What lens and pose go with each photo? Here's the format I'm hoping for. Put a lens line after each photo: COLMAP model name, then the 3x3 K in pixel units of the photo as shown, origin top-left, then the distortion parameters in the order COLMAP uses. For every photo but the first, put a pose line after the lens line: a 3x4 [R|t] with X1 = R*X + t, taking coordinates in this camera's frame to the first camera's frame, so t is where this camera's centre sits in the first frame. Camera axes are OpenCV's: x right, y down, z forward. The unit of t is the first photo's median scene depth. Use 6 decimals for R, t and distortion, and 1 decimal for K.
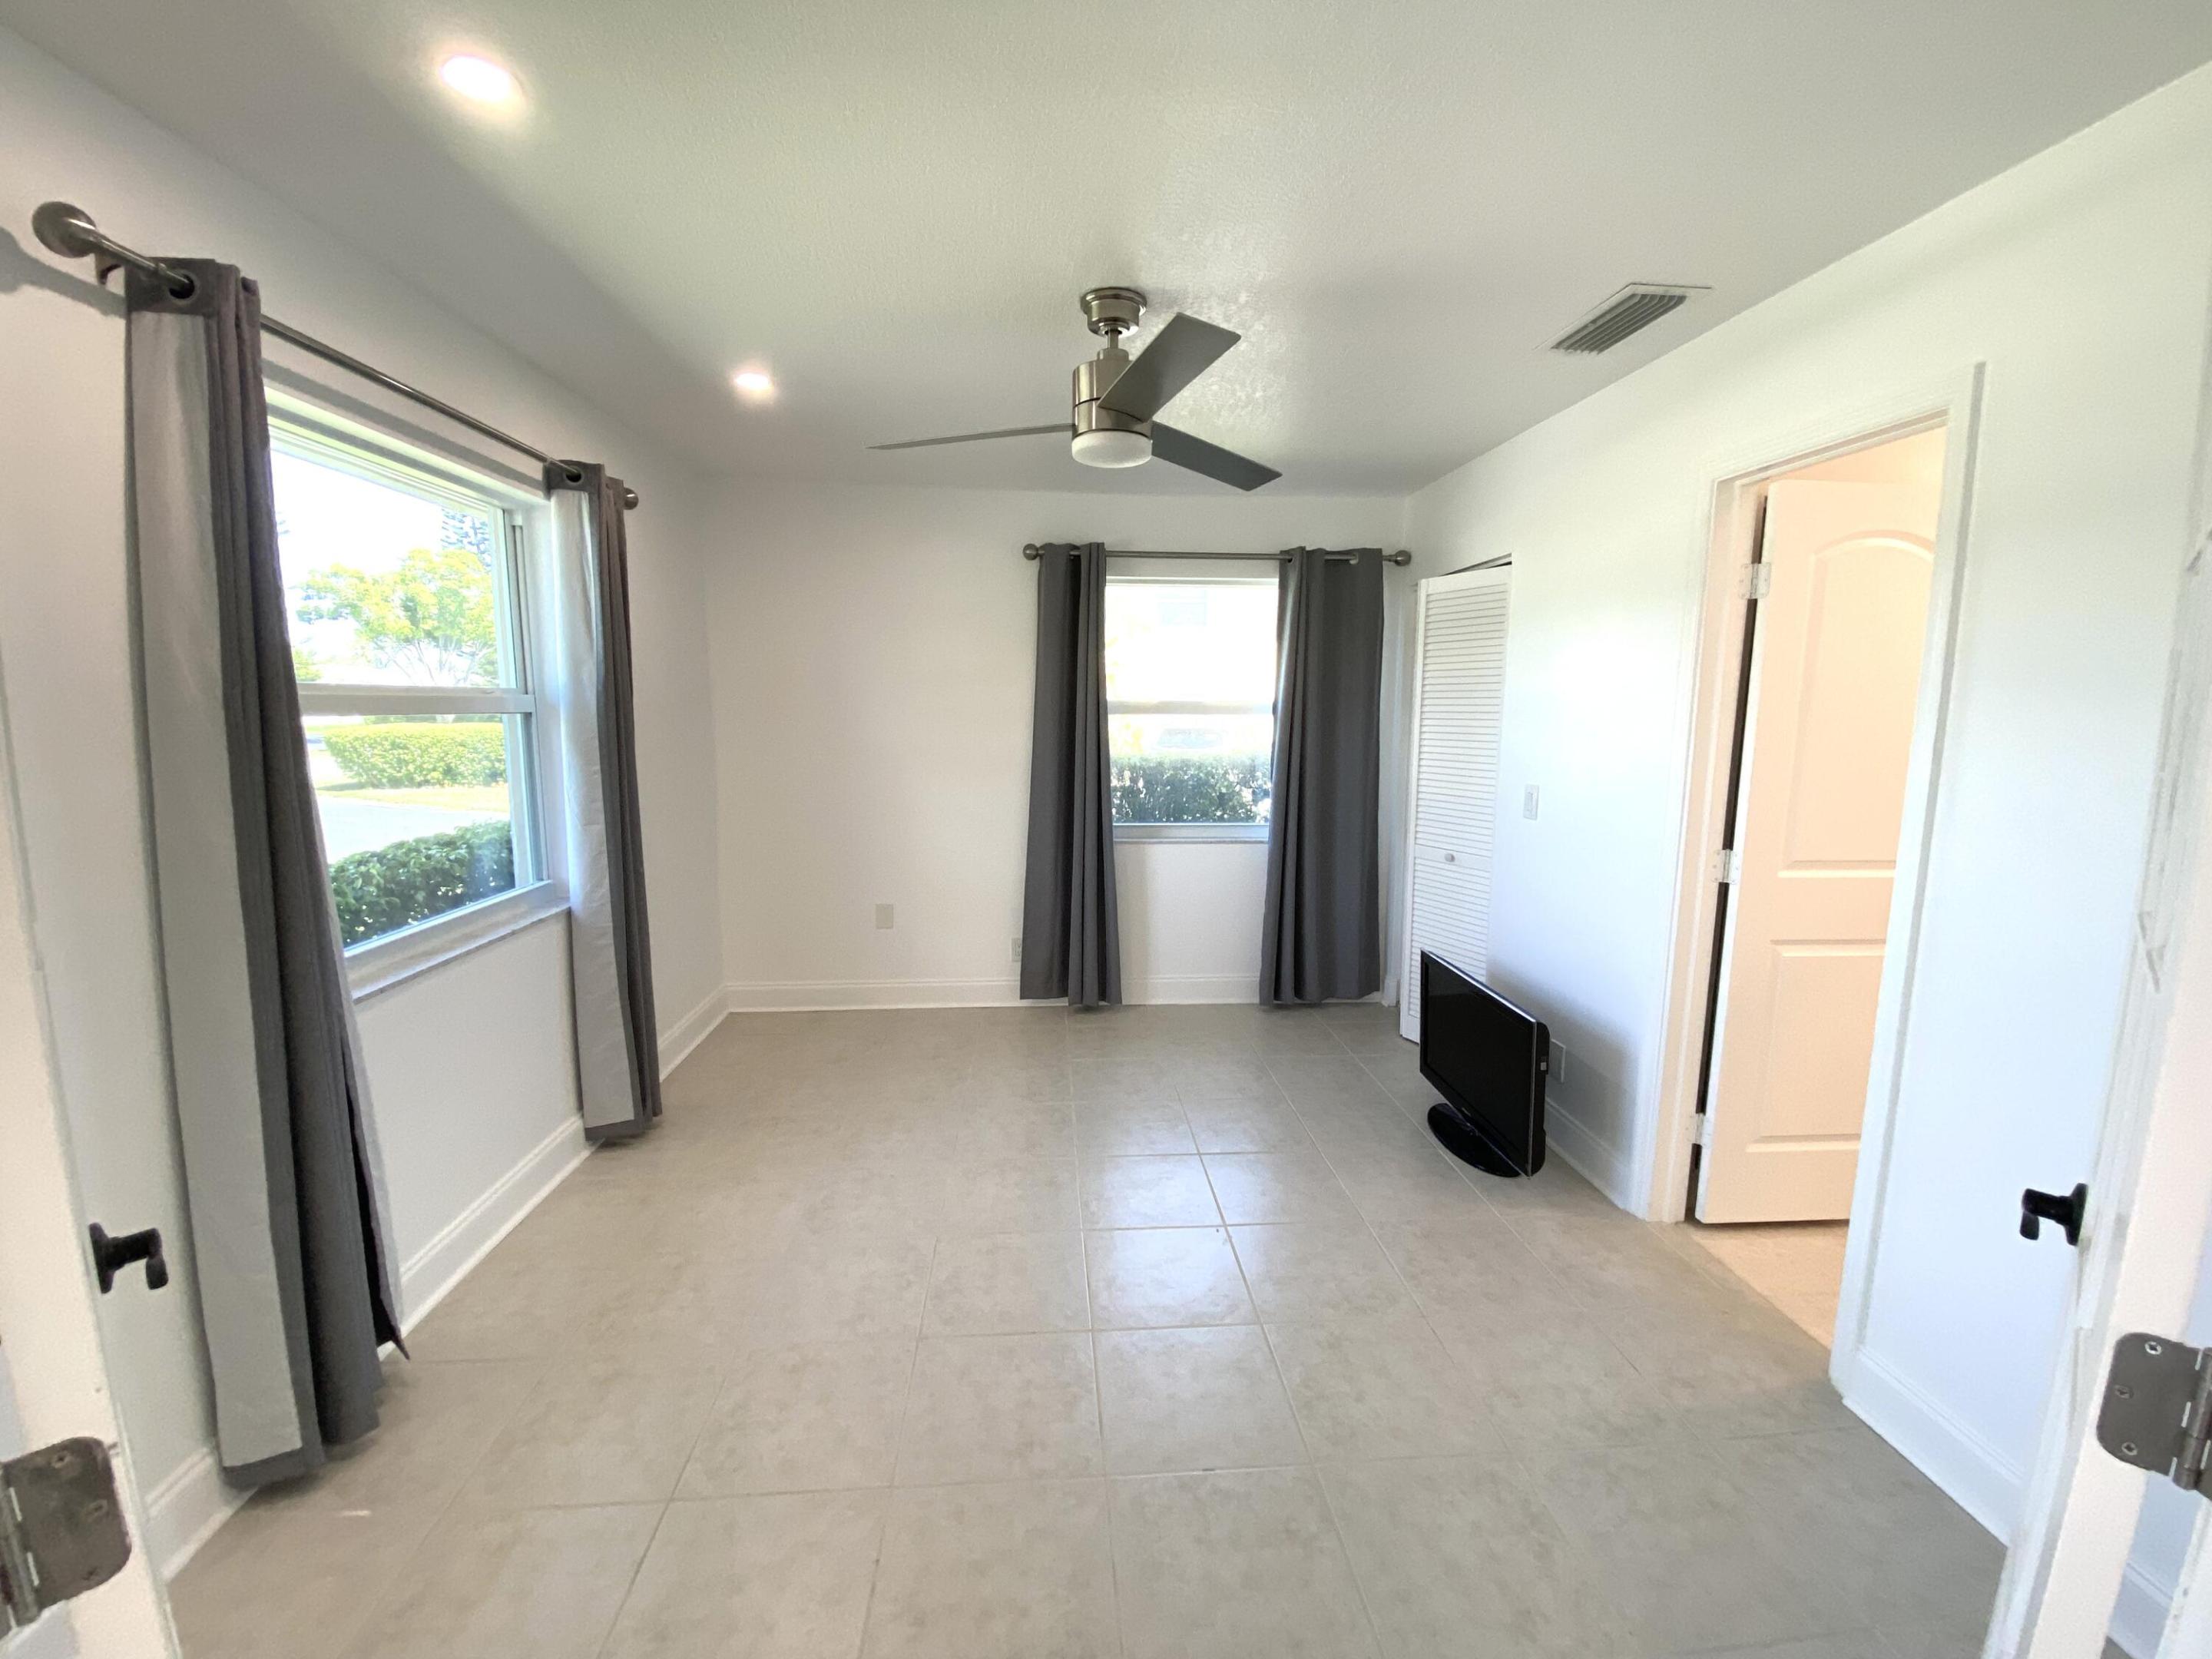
lens RADIAL K [[882.9, 0, 1100.4], [0, 882.9, 824.3], [0, 0, 1]] dist [0.100742, -0.042150]
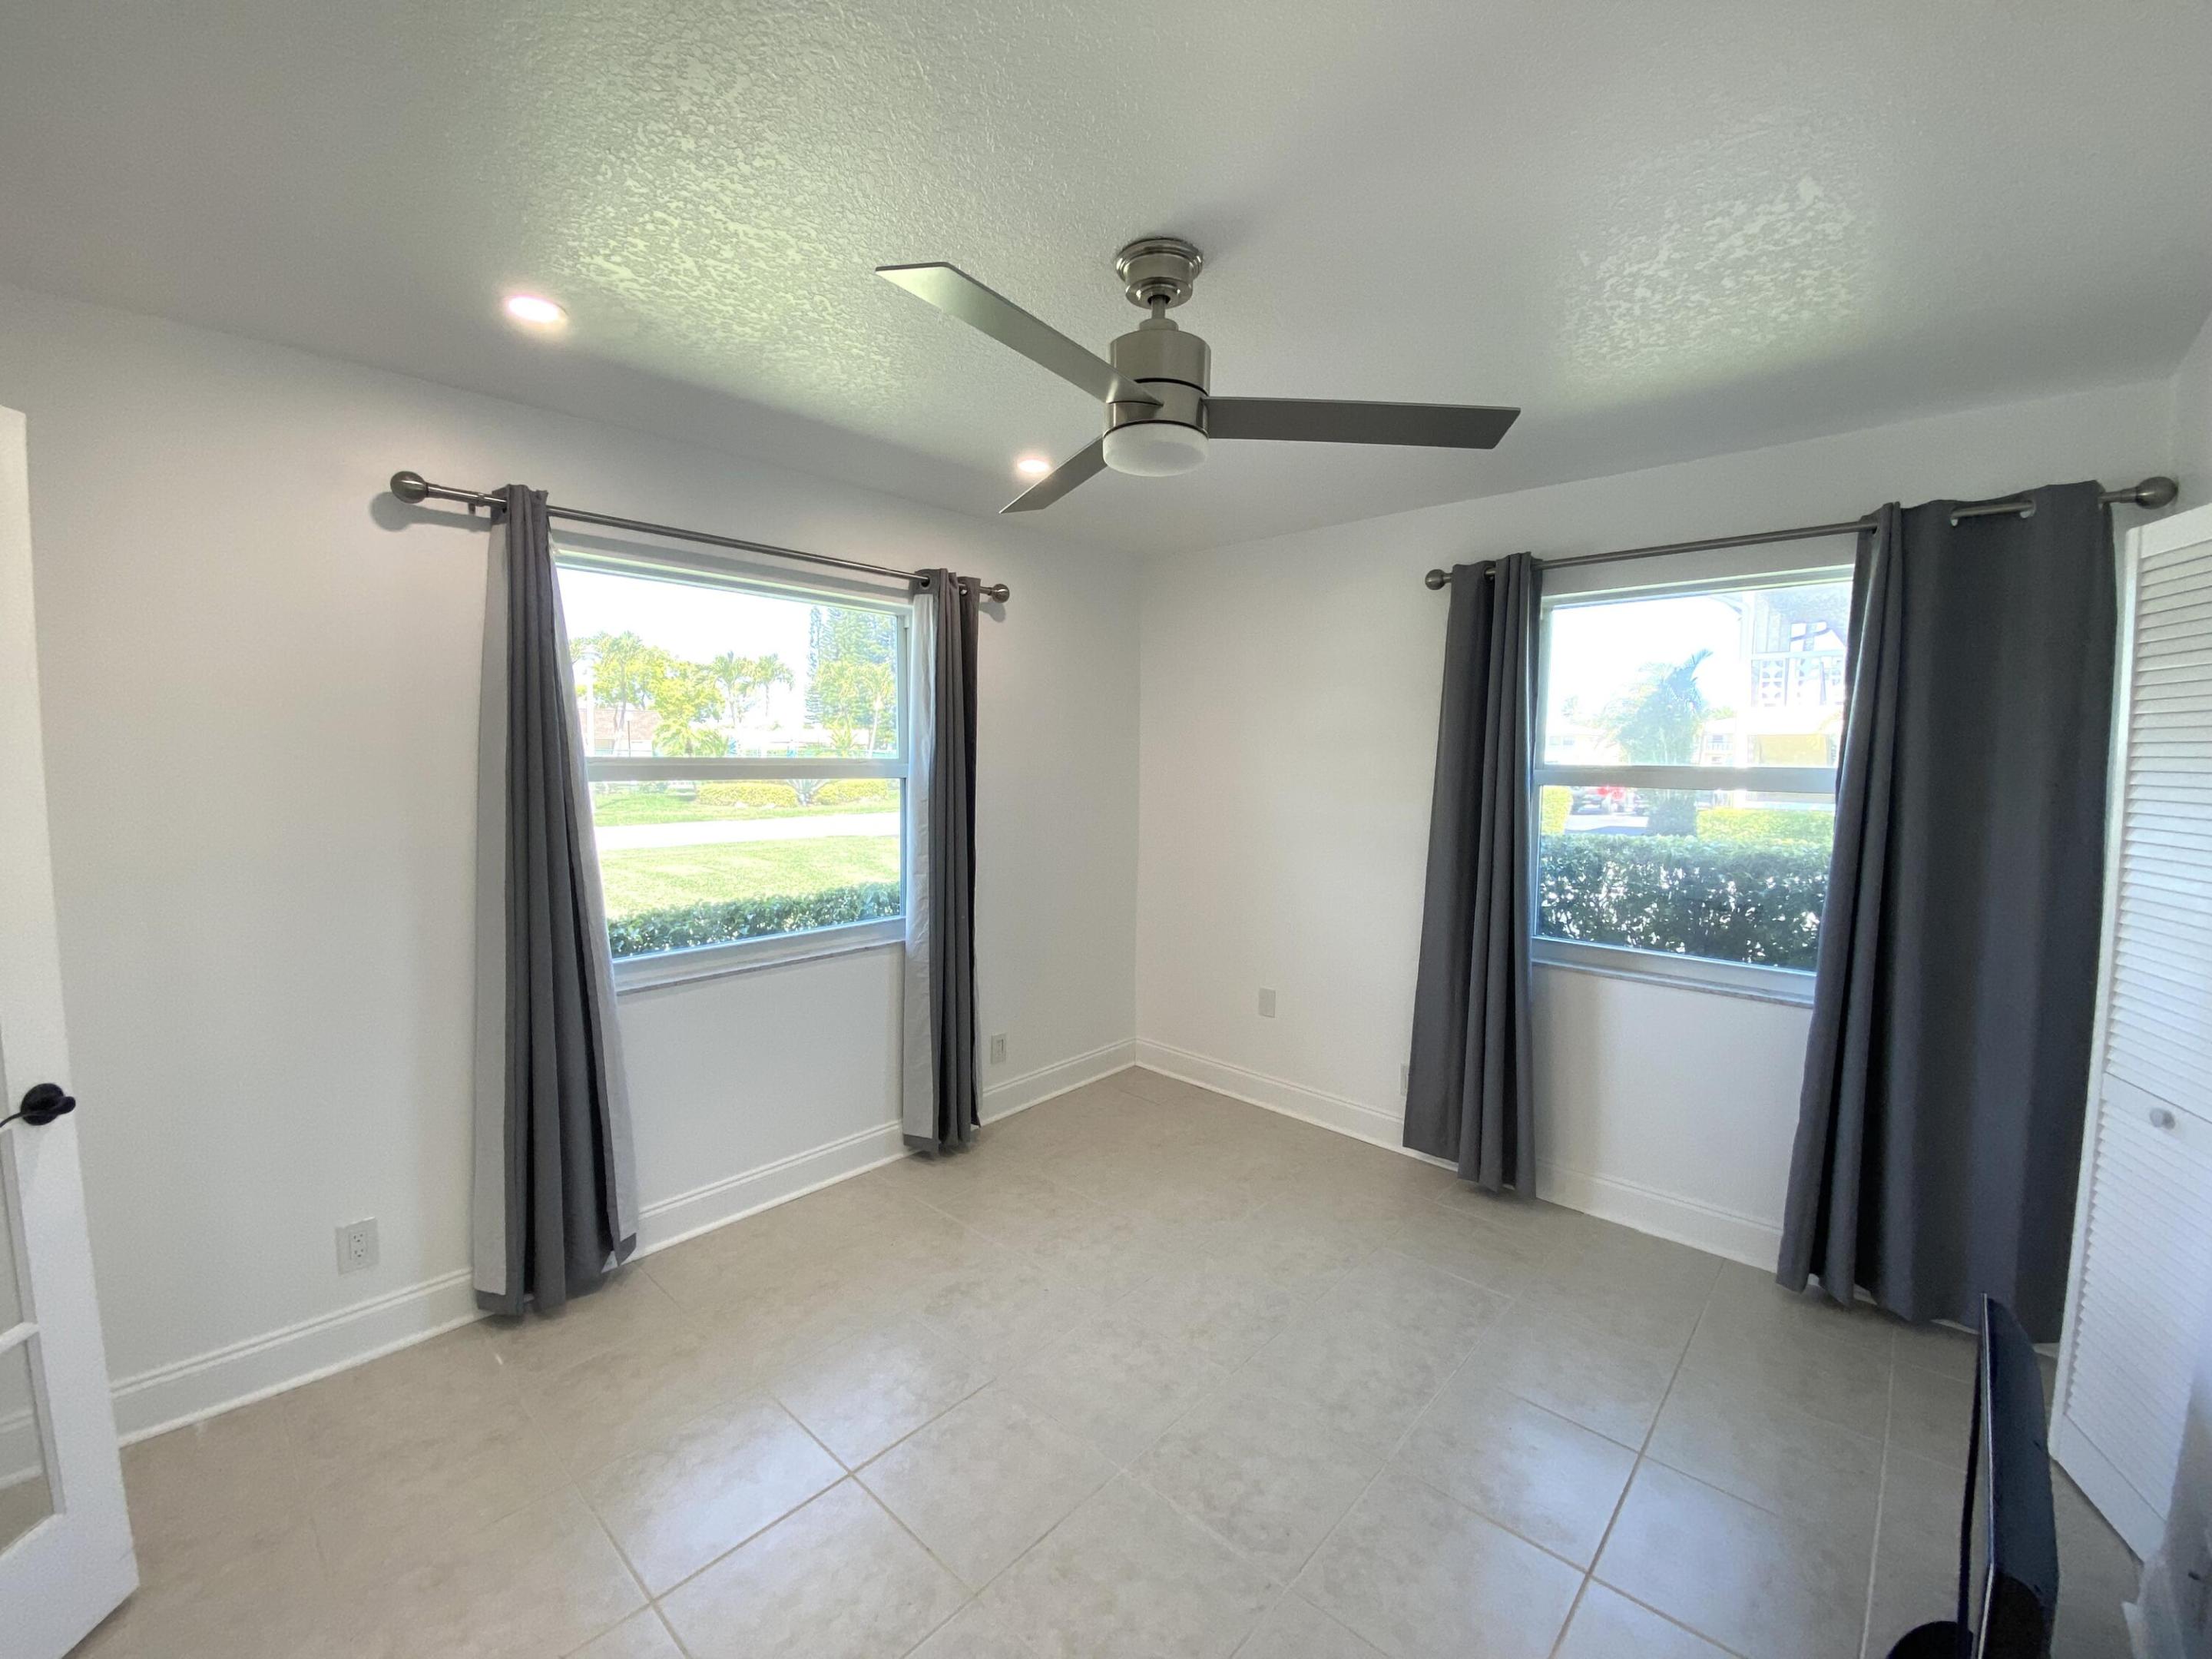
lens RADIAL K [[888.4, 0, 1106.9], [0, 888.4, 820.1], [0, 0, 1]] dist [0.042975, -0.027997]
pose [[0.698571, 0.049969, -0.713793, 0.295155], [-0.100211, 0.994559, -0.028450, -0.040969], [0.708488, 0.091404, 0.699778, 0.255669]]
